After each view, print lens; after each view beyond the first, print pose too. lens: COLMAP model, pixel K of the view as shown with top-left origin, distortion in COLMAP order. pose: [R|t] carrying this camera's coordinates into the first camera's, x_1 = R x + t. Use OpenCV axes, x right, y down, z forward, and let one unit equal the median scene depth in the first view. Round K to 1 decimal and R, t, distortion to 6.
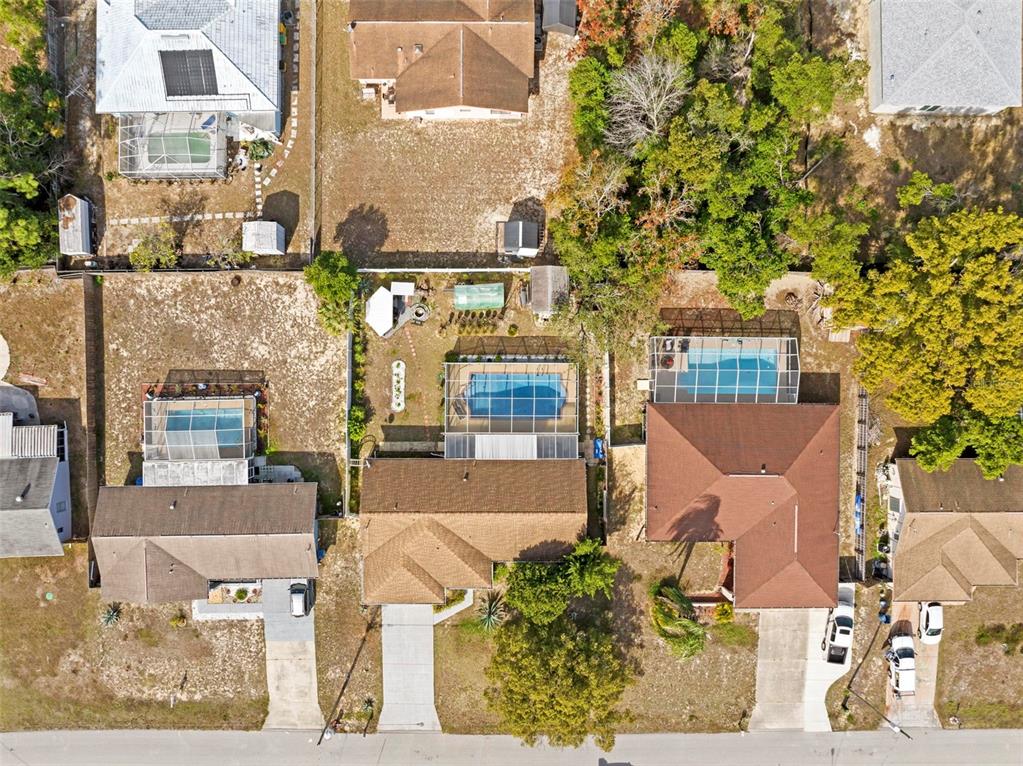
lens RADIAL K [[730.2, 0, 506.4], [0, 730.2, 382.3], [0, 0, 1]] dist [-0.031793, -0.006791]
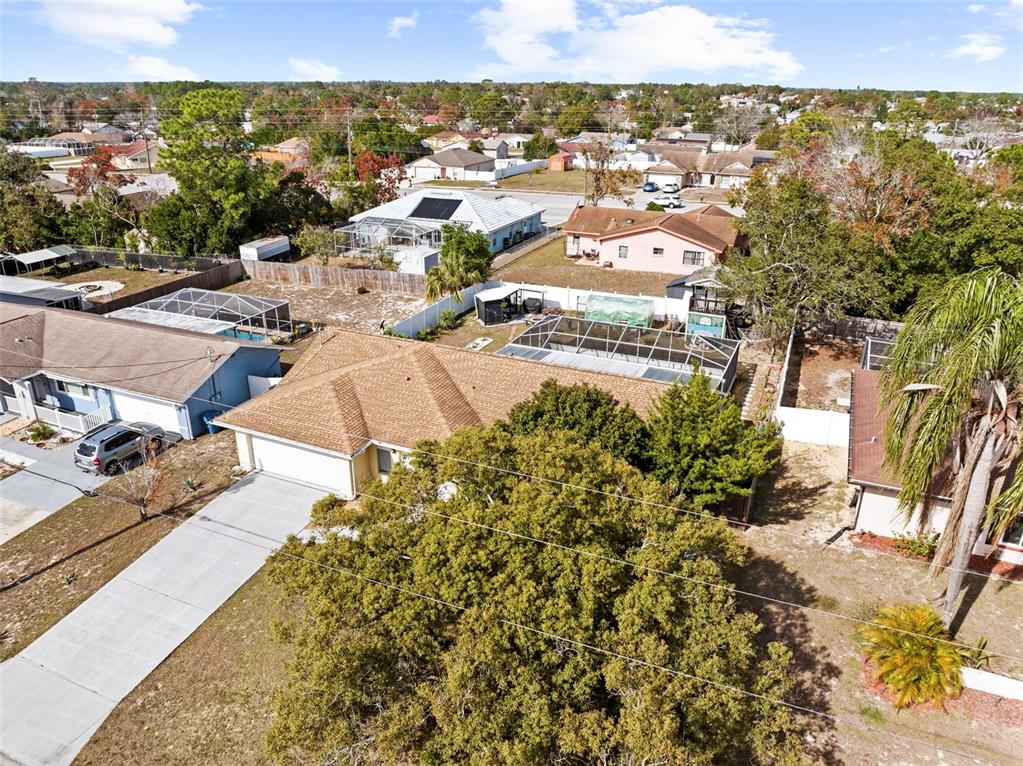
lens RADIAL K [[730.2, 0, 506.4], [0, 730.2, 382.3], [0, 0, 1]] dist [-0.031793, -0.006791]
pose [[0.912713, 0.155128, -0.378009, 0.153770], [-0.408600, 0.348986, -0.843359, 0.596508], [0.001091, 0.924199, 0.381909, 0.758597]]
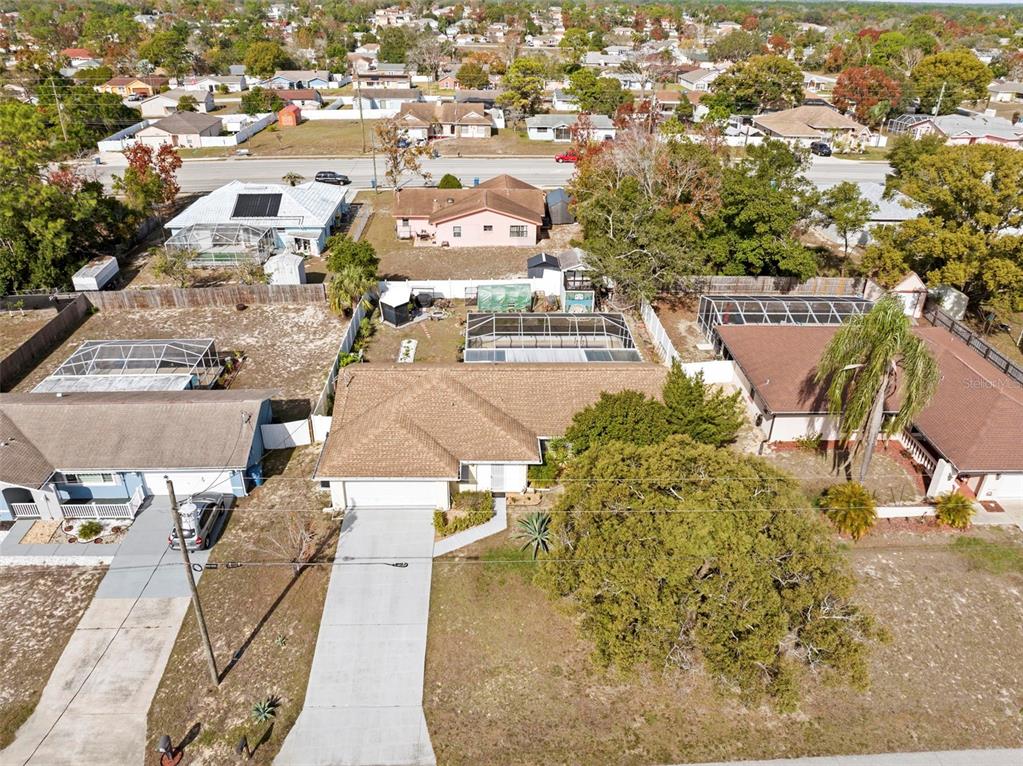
lens RADIAL K [[730.2, 0, 506.4], [0, 730.2, 382.3], [0, 0, 1]] dist [-0.031793, -0.006791]
pose [[0.999543, -0.011615, 0.027926, -0.060473], [0.030067, 0.481537, -0.875910, 0.734469], [-0.003273, 0.876349, 0.481666, 0.635040]]
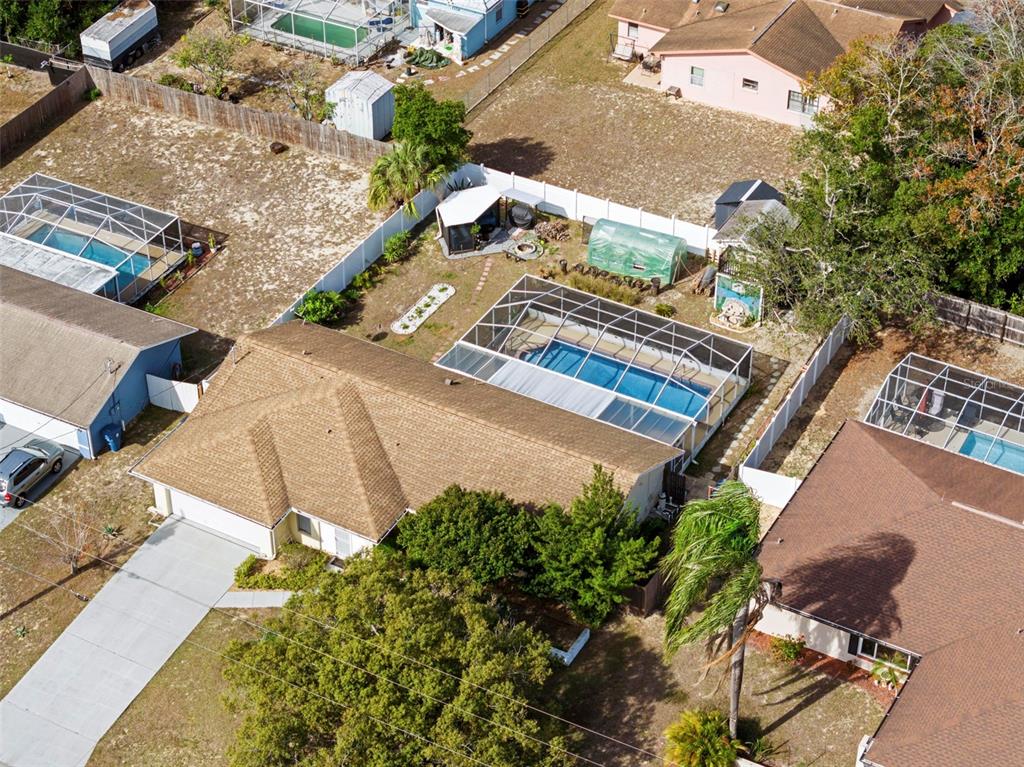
lens RADIAL K [[2095.8, 0, 481.8], [0, 2095.8, 385.4], [0, 0, 1]] dist [-0.277901, 2.848837]
pose [[0.868515, 0.289461, -0.402362, 0.512091], [-0.495438, 0.531469, -0.687082, 1.050871], [0.014959, 0.796086, 0.604998, 0.128424]]
